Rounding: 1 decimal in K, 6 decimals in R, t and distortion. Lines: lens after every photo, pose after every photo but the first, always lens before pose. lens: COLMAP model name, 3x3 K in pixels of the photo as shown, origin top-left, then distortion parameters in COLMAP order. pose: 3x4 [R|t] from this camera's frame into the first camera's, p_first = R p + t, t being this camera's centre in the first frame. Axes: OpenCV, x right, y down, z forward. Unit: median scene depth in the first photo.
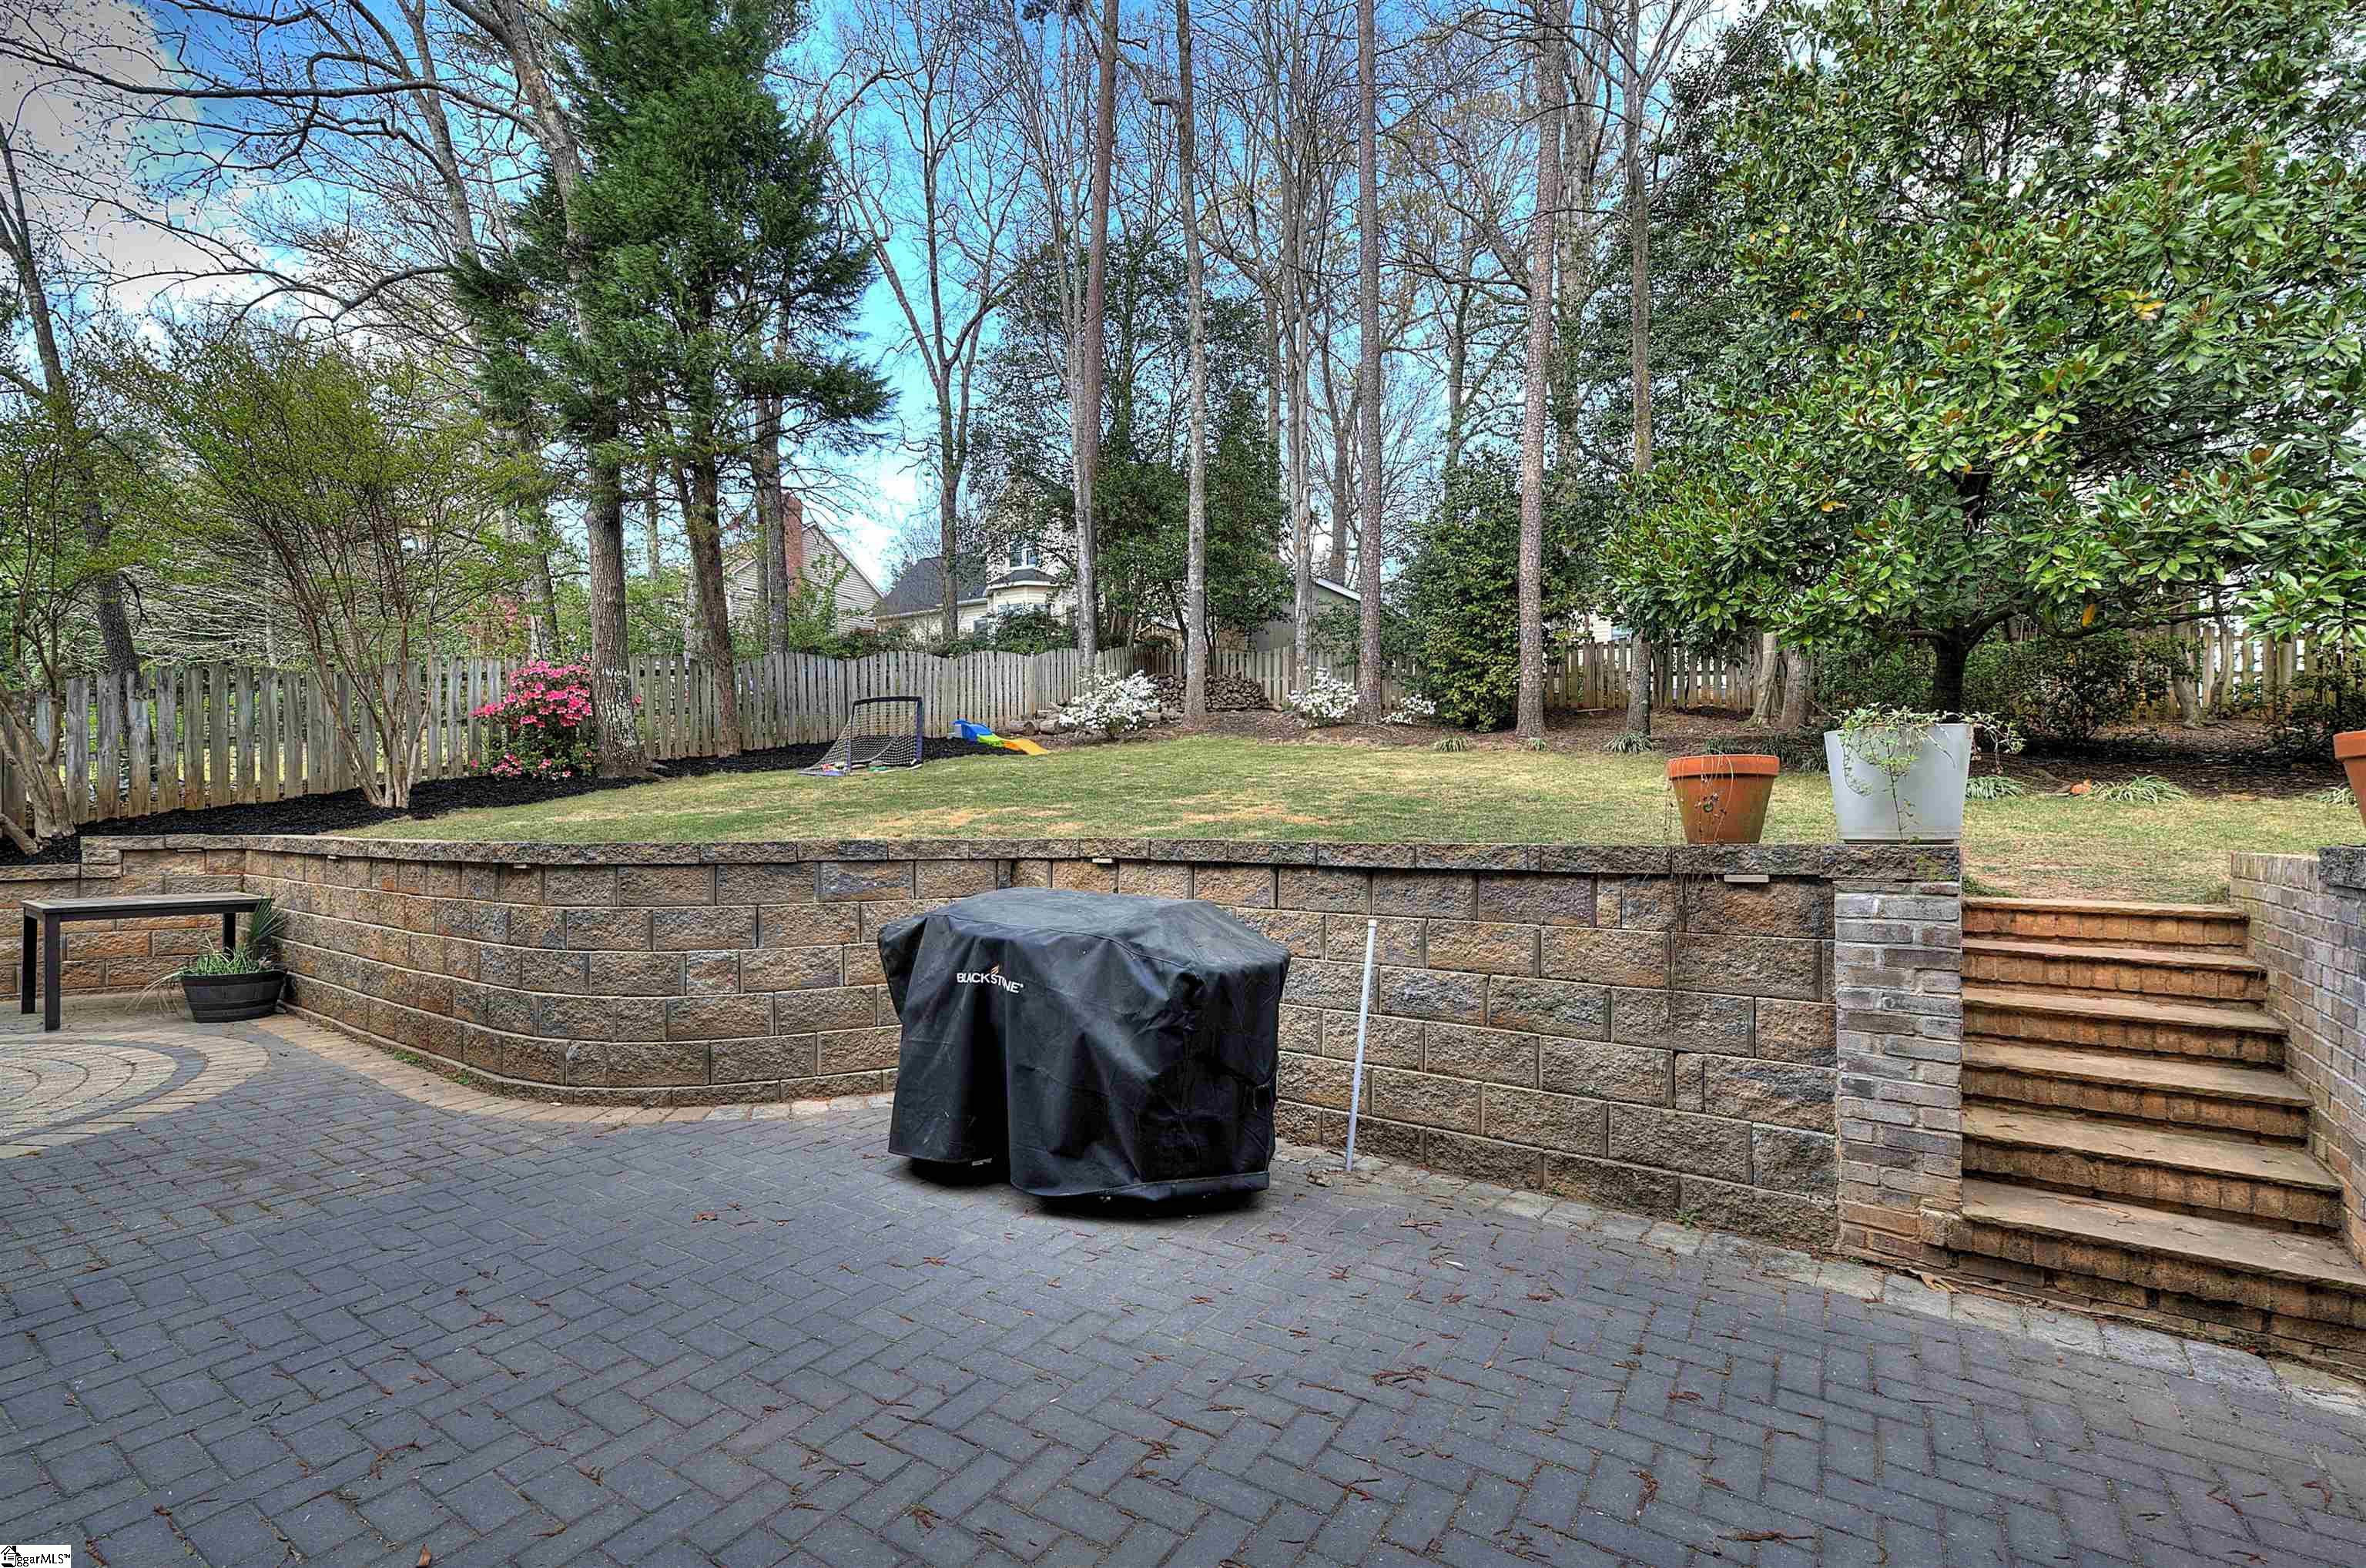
lens RADIAL K [[1037.8, 0, 1180.2], [0, 1037.8, 825.9], [0, 0, 1]] dist [0.000891, 0.000873]
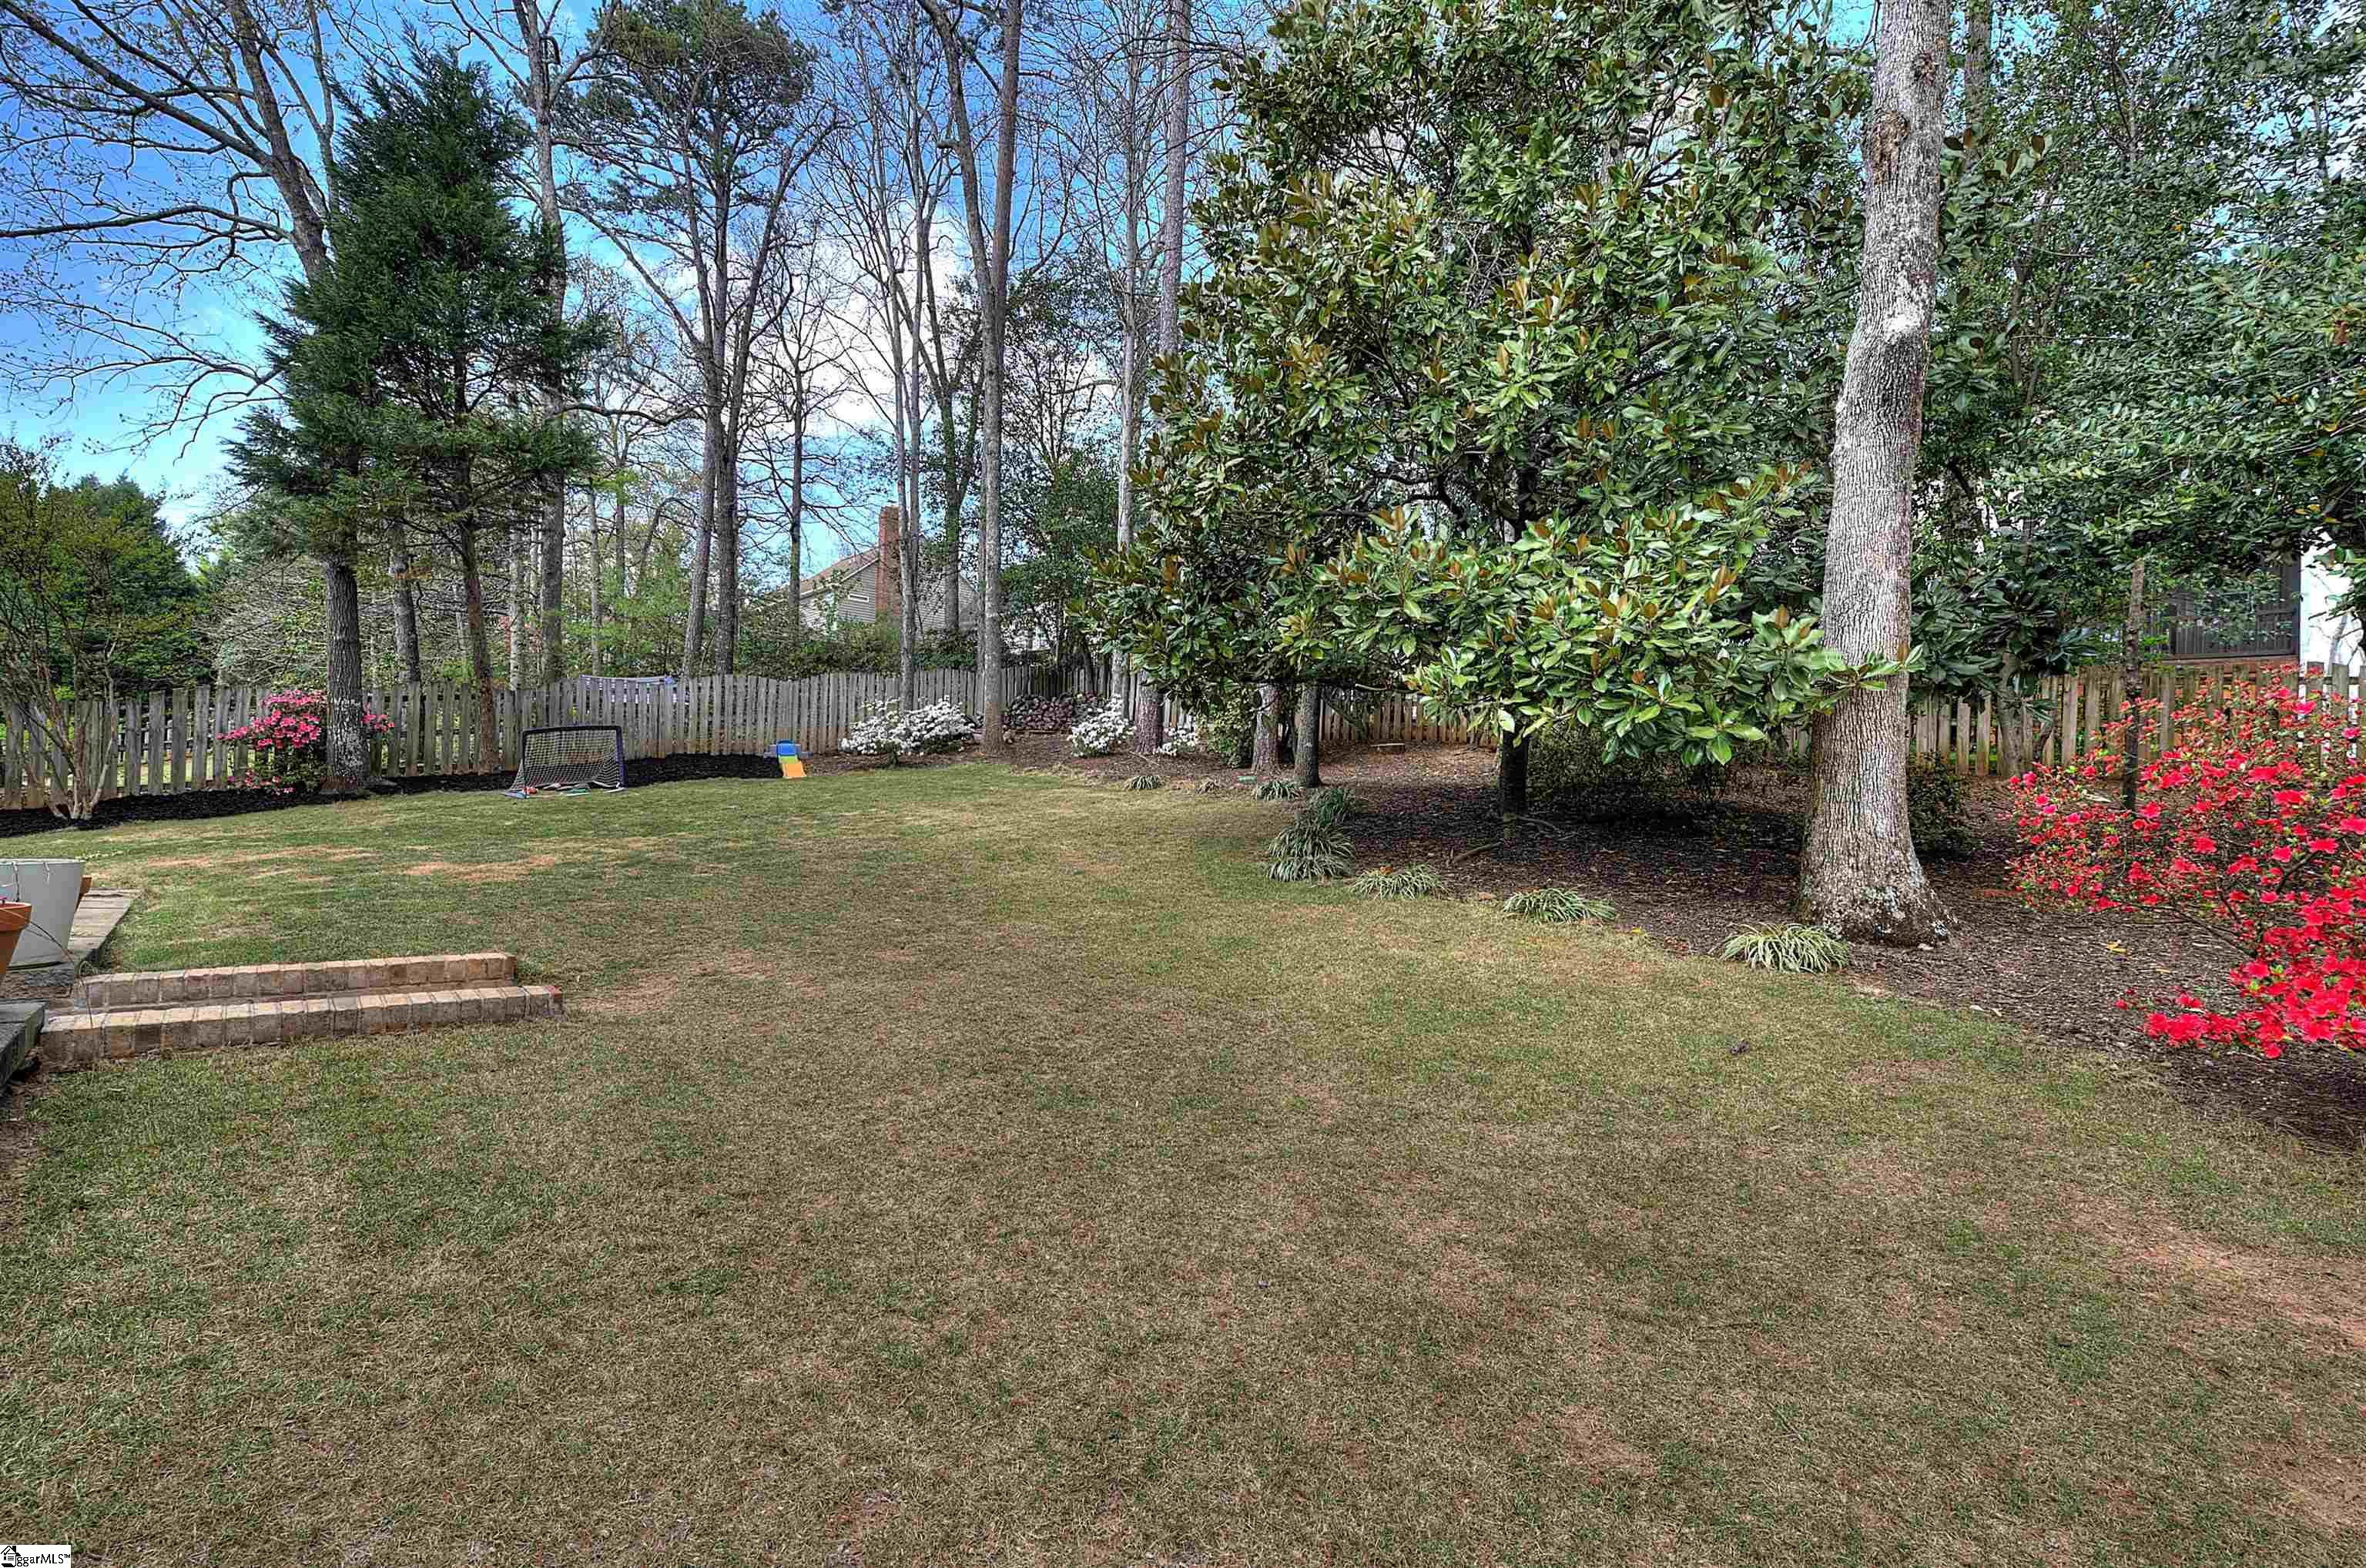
lens RADIAL K [[1078.0, 0, 1193.3], [0, 1078.0, 800.8], [0, 0, 1]] dist [0.000888, 0.000567]
pose [[0.979161, 0.033629, -0.200283, 0.985826], [-0.038502, 0.999049, -0.020484, -0.082557], [0.199403, 0.027769, 0.979524, 0.053119]]
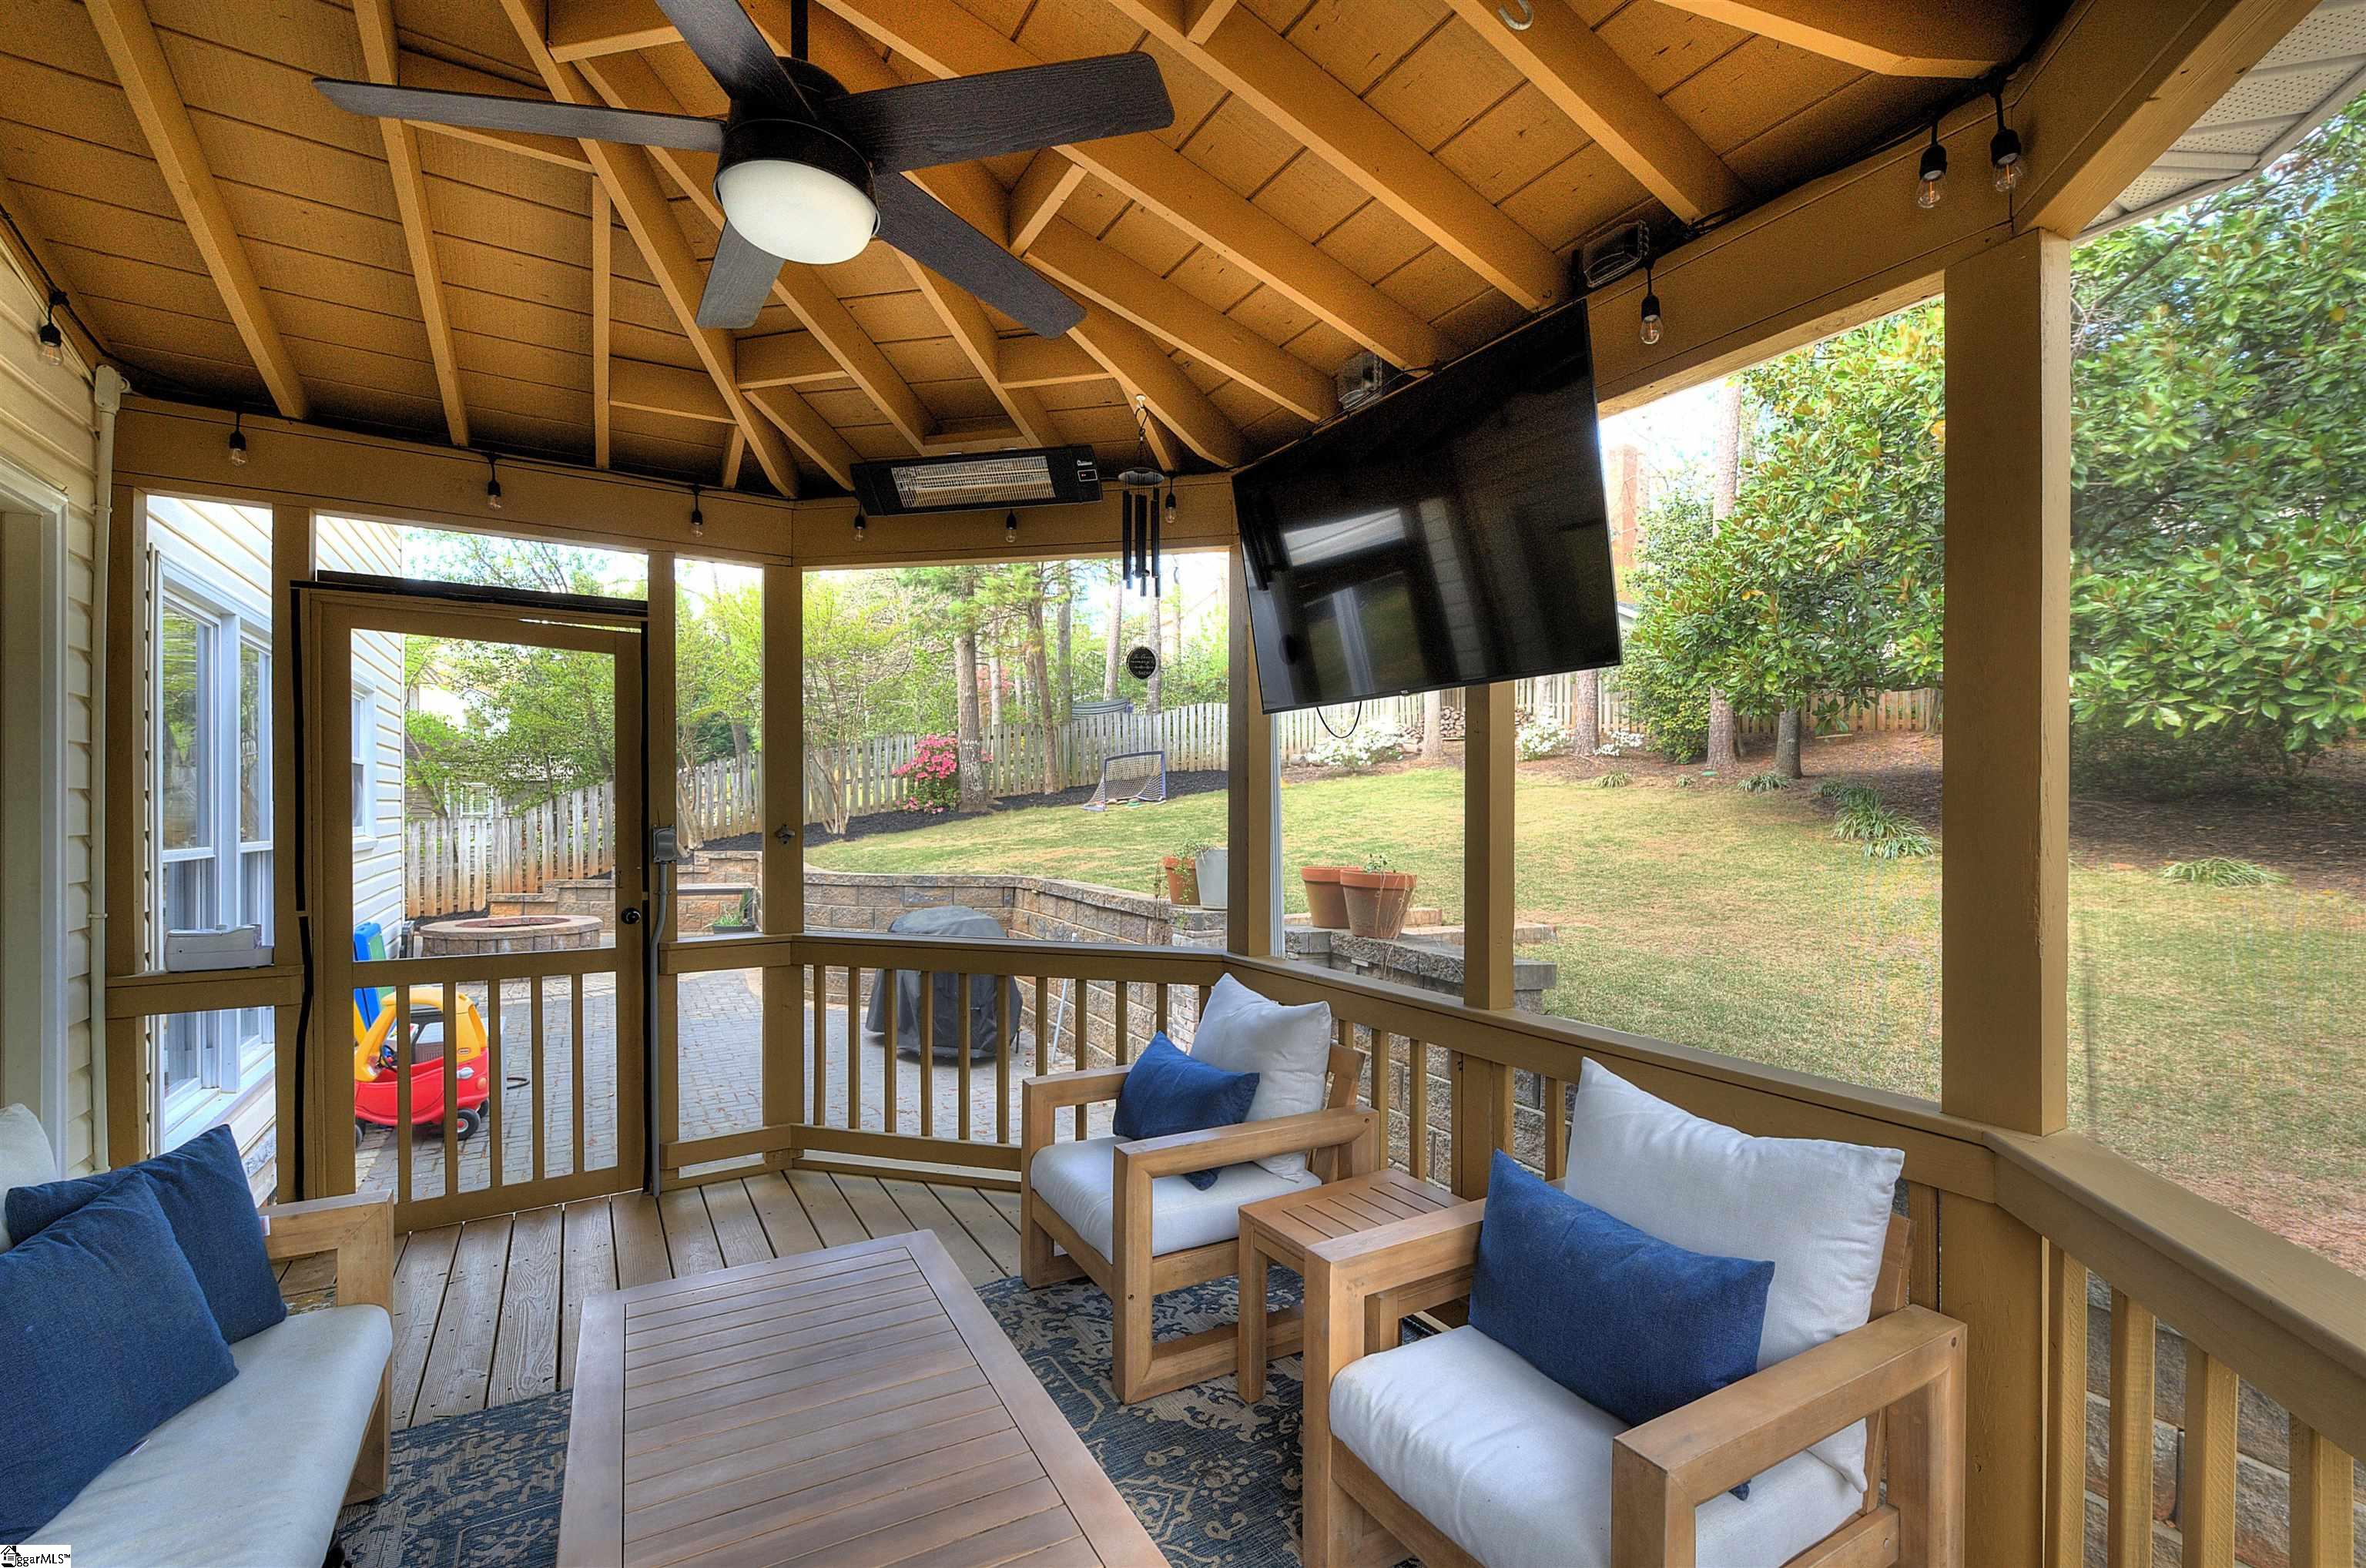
lens RADIAL K [[1031.3, 0, 1181.9], [0, 1031.3, 803.9], [0, 0, 1]] dist [0.000854, -0.000025]
pose [[0.891222, 0.004492, -0.453545, 0.679345], [-0.010972, 0.999872, -0.011658, -0.070204], [0.453435, 0.015367, 0.891157, -0.331440]]
